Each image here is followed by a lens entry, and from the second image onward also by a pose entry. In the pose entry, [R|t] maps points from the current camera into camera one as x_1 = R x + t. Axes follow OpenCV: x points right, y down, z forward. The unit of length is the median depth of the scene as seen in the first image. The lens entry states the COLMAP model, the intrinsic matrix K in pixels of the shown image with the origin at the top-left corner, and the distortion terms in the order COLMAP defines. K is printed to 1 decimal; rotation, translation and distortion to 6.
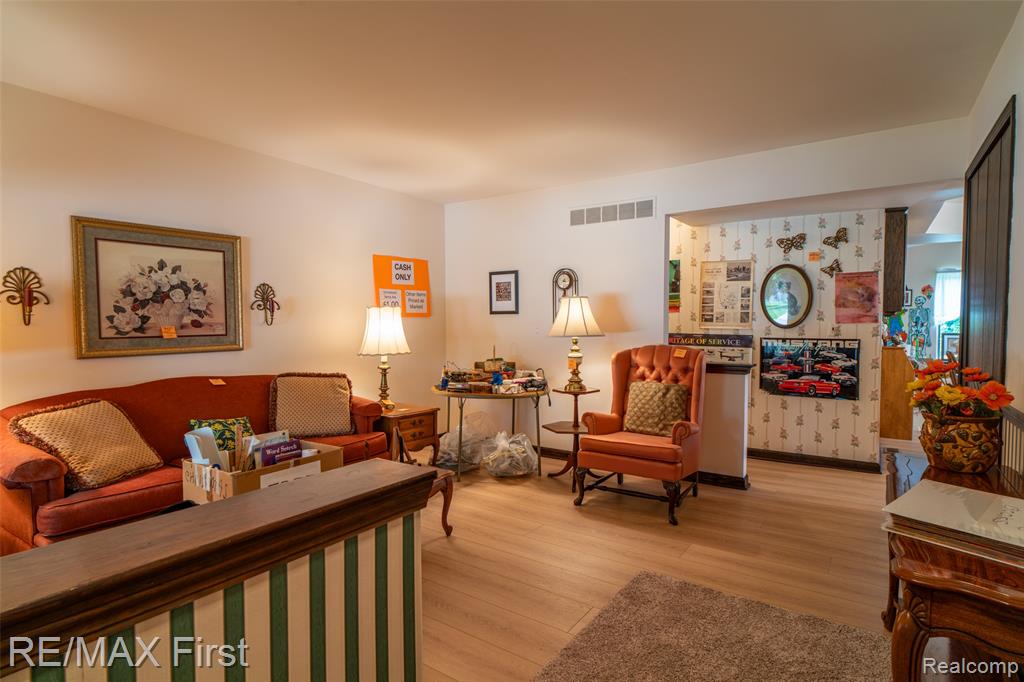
lens RADIAL K [[527.3, 0, 508.1], [0, 527.3, 342.7], [0, 0, 1]] dist [-0.005573, 0.003041]
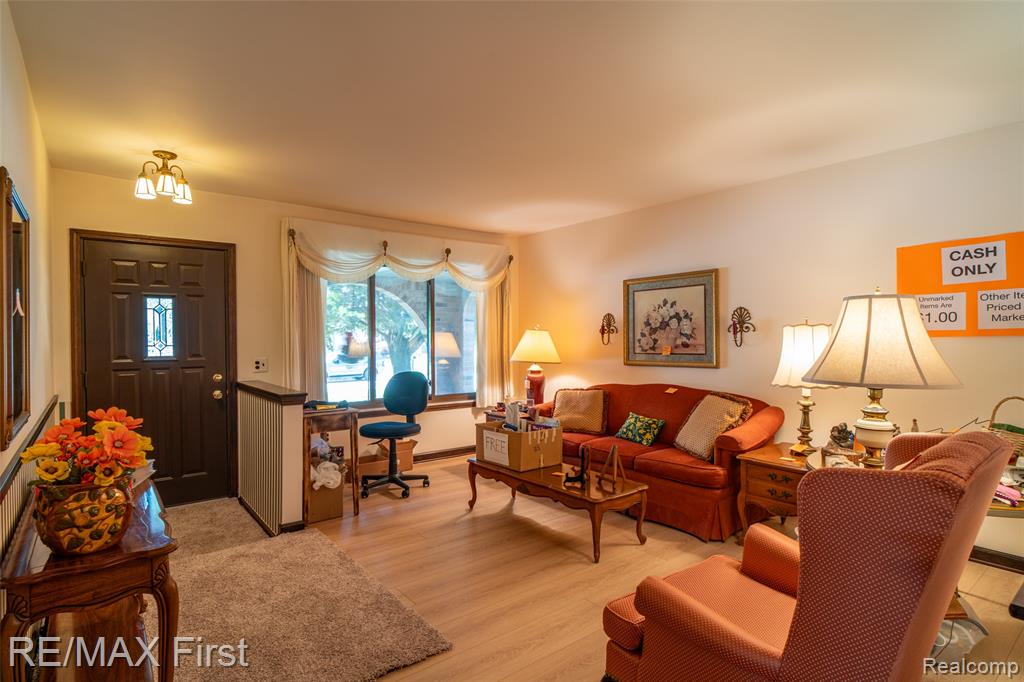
lens RADIAL K [[527.3, 0, 513.2], [0, 527.3, 337.6], [0, 0, 1]] dist [-0.005573, 0.003041]
pose [[-0.277375, 0.002087, -0.960760, 0.760257], [-0.030570, 0.999472, 0.010997, -0.054972], [0.960275, 0.032421, -0.277165, 0.961126]]
